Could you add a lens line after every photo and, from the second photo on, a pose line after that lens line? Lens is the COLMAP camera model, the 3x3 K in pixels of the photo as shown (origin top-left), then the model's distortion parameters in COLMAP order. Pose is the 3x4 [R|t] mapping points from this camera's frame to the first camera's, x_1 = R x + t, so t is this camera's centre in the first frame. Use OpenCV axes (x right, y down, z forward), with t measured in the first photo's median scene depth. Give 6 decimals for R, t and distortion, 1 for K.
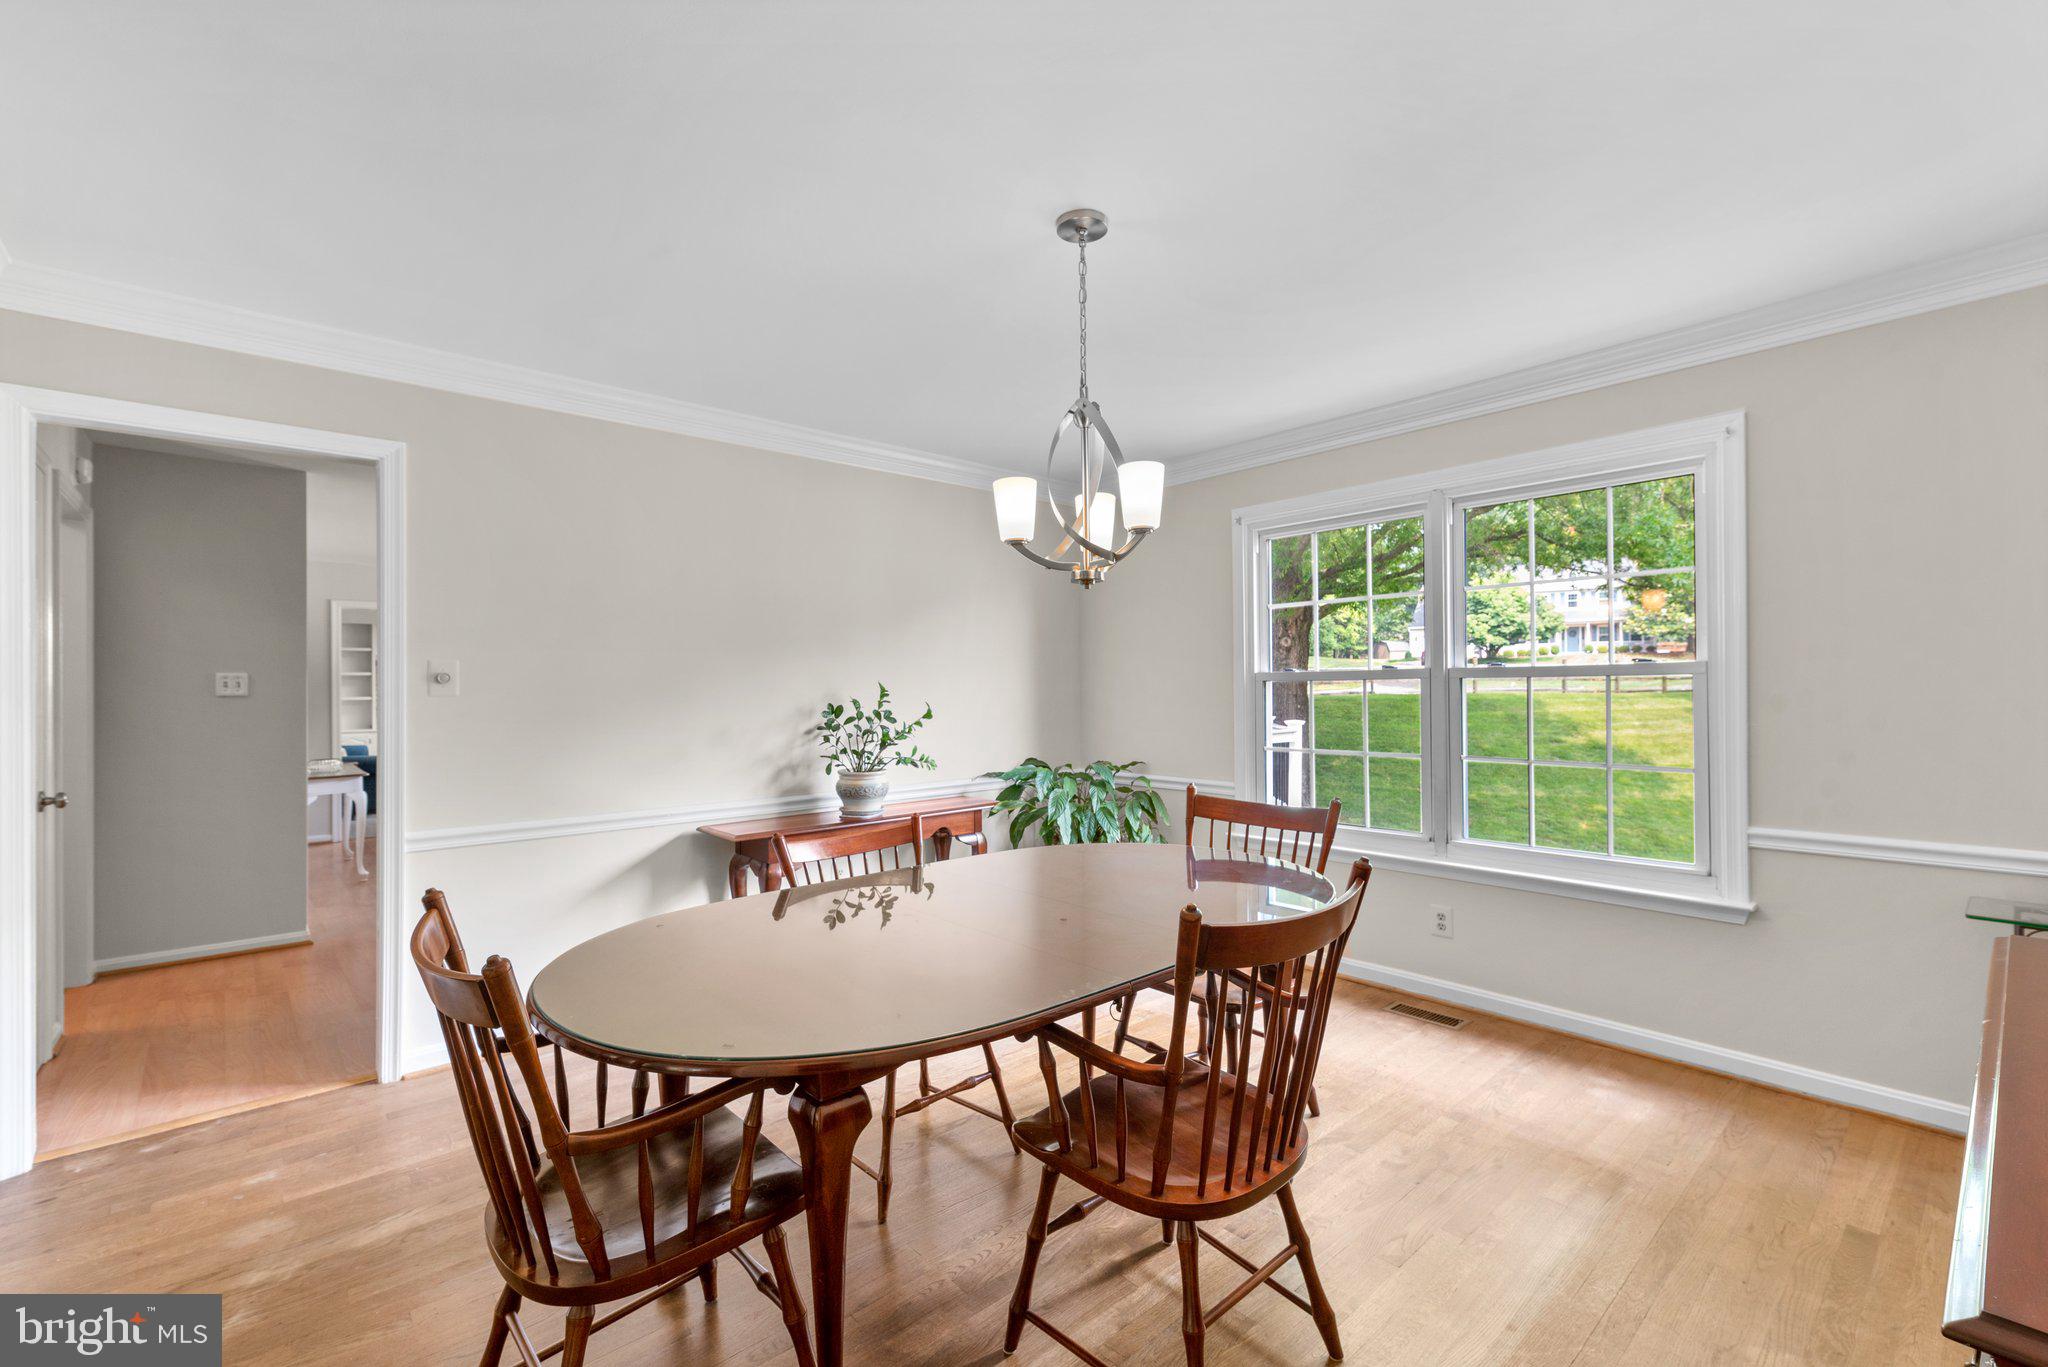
lens RADIAL K [[881.5, 0, 1080.1], [0, 881.5, 691.3], [0, 0, 1]] dist [-0.001427, 0.000551]
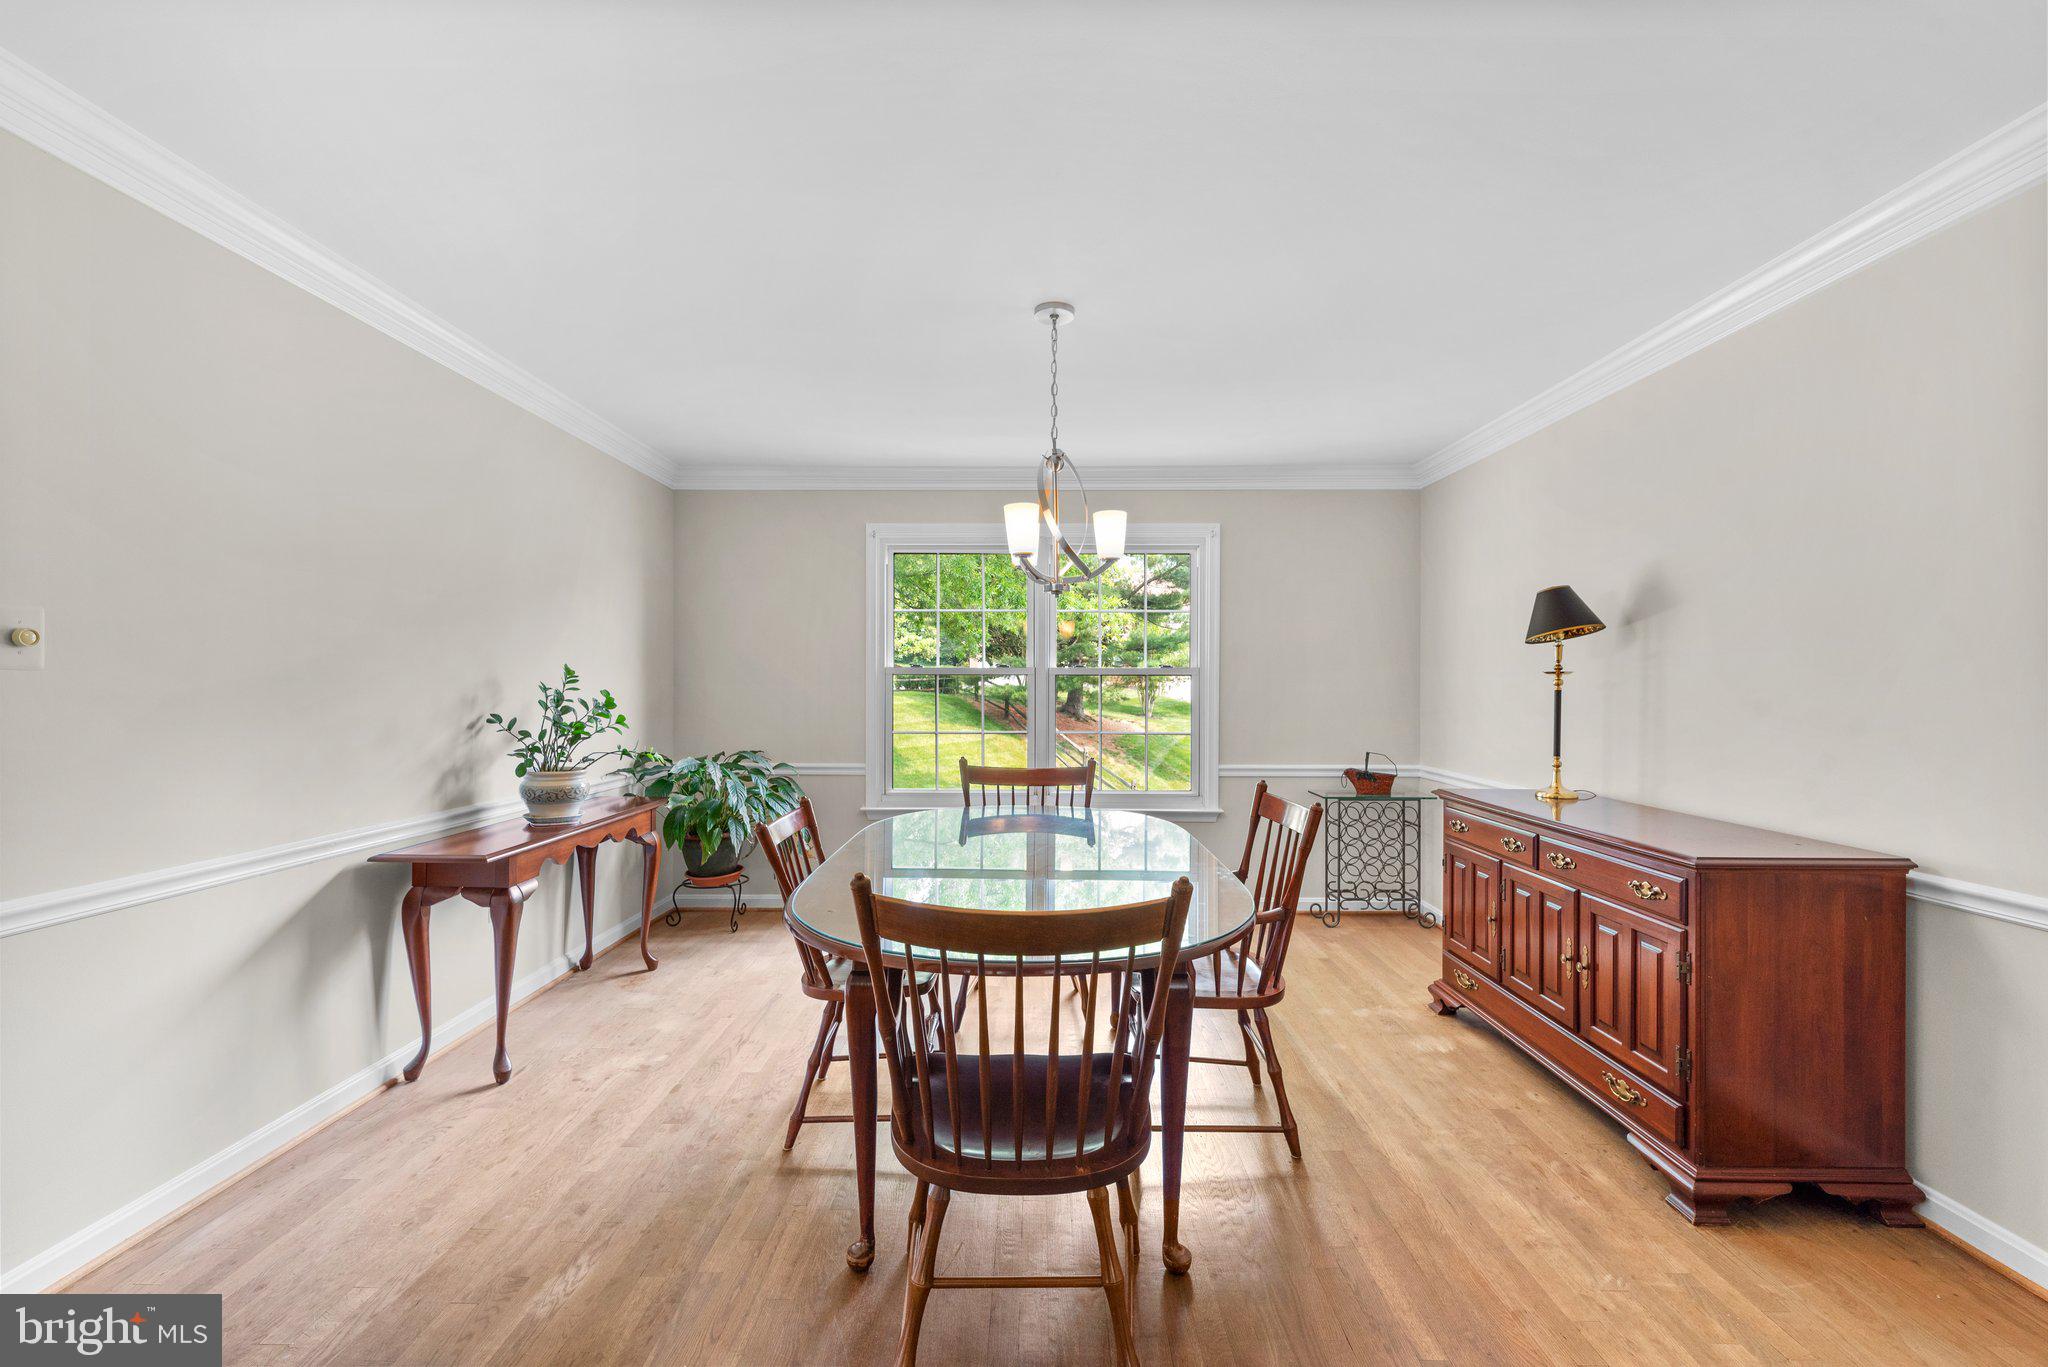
lens RADIAL K [[881.5, 0, 1011.9], [0, 881.5, 683.5], [0, 0, 1]] dist [-0.001427, 0.000551]
pose [[0.670012, 0.014641, 0.742206, -0.599985], [-0.005544, 0.999876, -0.014718, 0.017638], [-0.742330, 0.005747, 0.670010, 0.111343]]
